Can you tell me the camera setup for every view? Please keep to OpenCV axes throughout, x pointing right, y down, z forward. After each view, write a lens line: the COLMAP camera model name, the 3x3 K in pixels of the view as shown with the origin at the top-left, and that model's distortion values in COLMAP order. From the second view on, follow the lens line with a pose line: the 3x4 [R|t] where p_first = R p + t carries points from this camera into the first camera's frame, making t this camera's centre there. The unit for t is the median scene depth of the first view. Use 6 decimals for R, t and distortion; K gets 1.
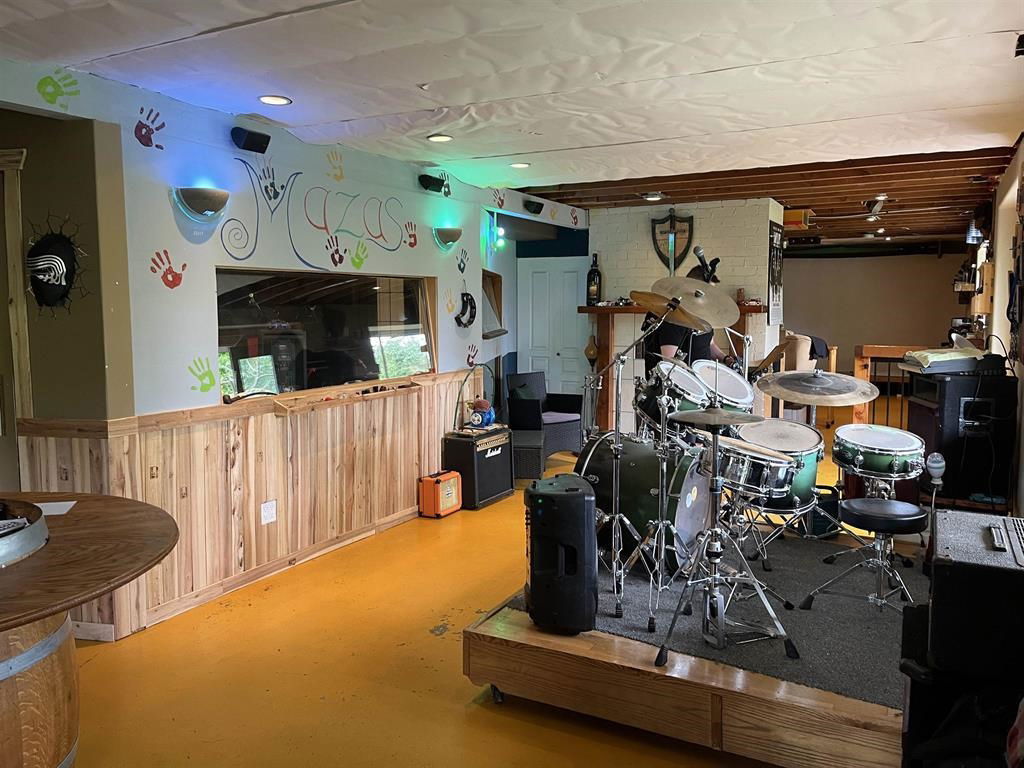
lens RADIAL K [[798.7, 0, 517.7], [0, 798.7, 378.9], [0, 0, 1]] dist [0.027236, -0.003560]
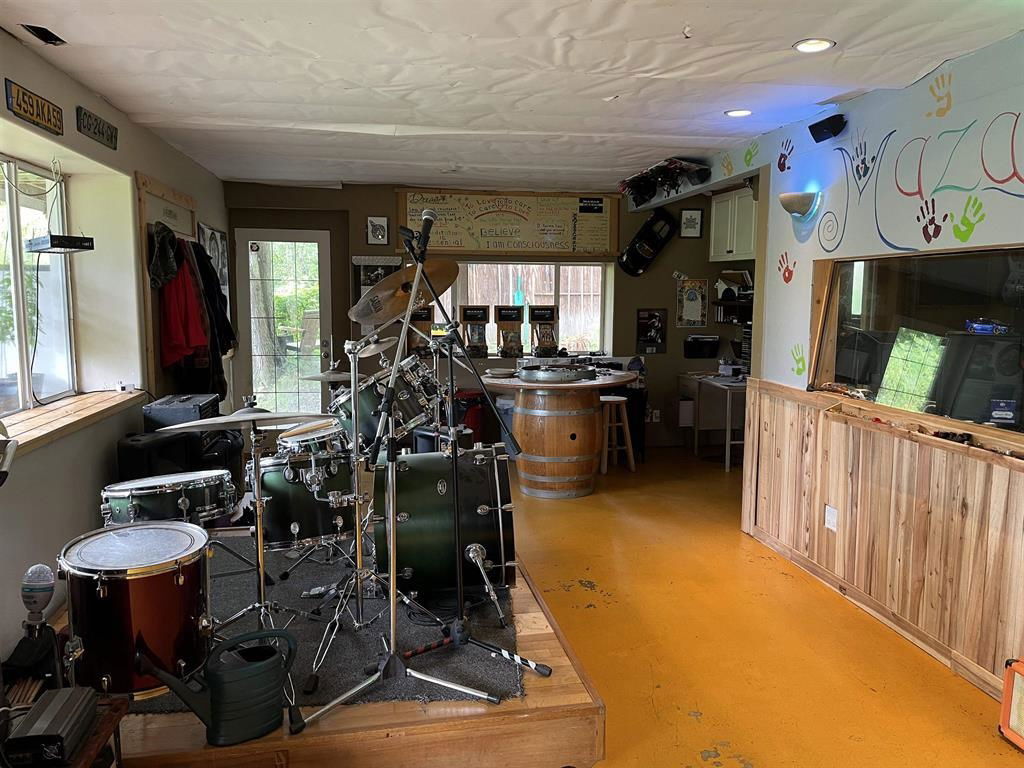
lens RADIAL K [[798.7, 0, 519.9], [0, 798.7, 384.4], [0, 0, 1]] dist [0.027236, -0.003560]
pose [[-0.798797, 0.065240, -0.598052, 0.556143], [-0.059931, 0.980528, 0.187012, -0.147839], [0.598607, 0.185226, -0.779333, 1.548857]]
